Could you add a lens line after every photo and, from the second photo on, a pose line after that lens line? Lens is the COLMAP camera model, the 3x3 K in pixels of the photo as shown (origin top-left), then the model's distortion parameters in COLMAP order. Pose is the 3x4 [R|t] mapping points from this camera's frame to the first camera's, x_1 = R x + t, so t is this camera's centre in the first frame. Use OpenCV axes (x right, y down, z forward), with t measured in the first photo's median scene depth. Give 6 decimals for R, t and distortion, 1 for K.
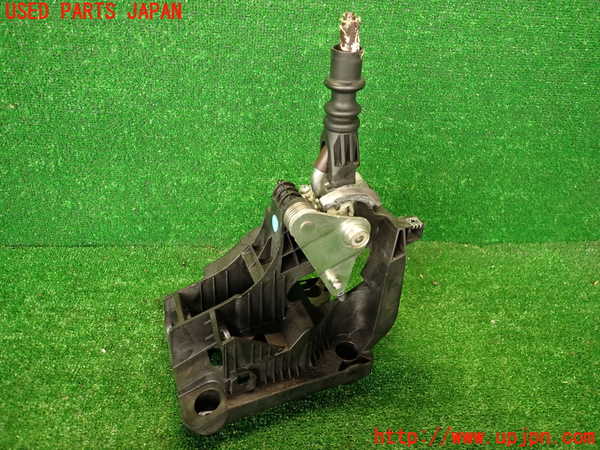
lens RADIAL K [[440.7, 0, 293.7], [0, 440.7, 227.1], [0, 0, 1]] dist [0.015690, -0.006907]
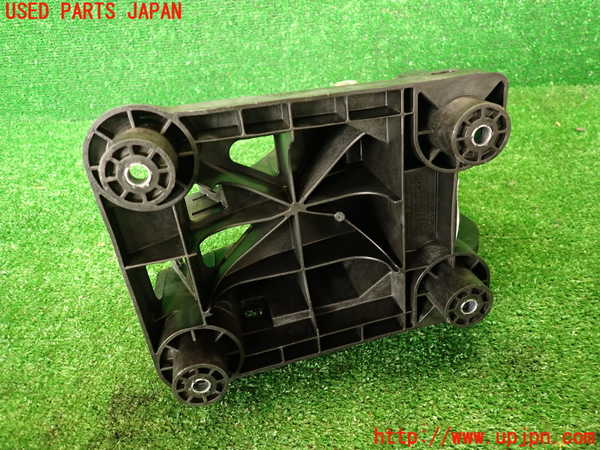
lens RADIAL K [[440.7, 0, 298.7], [0, 440.7, 227.0], [0, 0, 1]] dist [0.015690, -0.006907]
pose [[0.975927, -0.021216, -0.217062, 0.030775], [0.037269, 0.996841, 0.070131, 0.253986], [0.214888, -0.076533, 0.973635, 0.215509]]
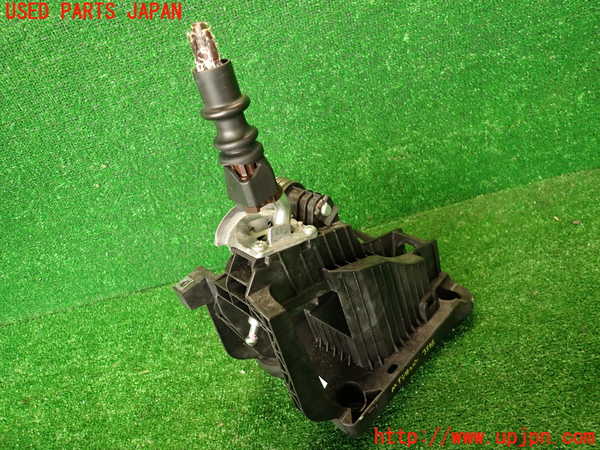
lens RADIAL K [[440.7, 0, 299.5], [0, 440.7, 228.1], [0, 0, 1]] dist [0.015690, -0.006907]
pose [[0.940808, -0.256637, -0.221397, 0.003358], [0.264978, 0.964219, 0.008305, -0.012993], [0.211344, -0.066479, 0.975148, 0.054325]]
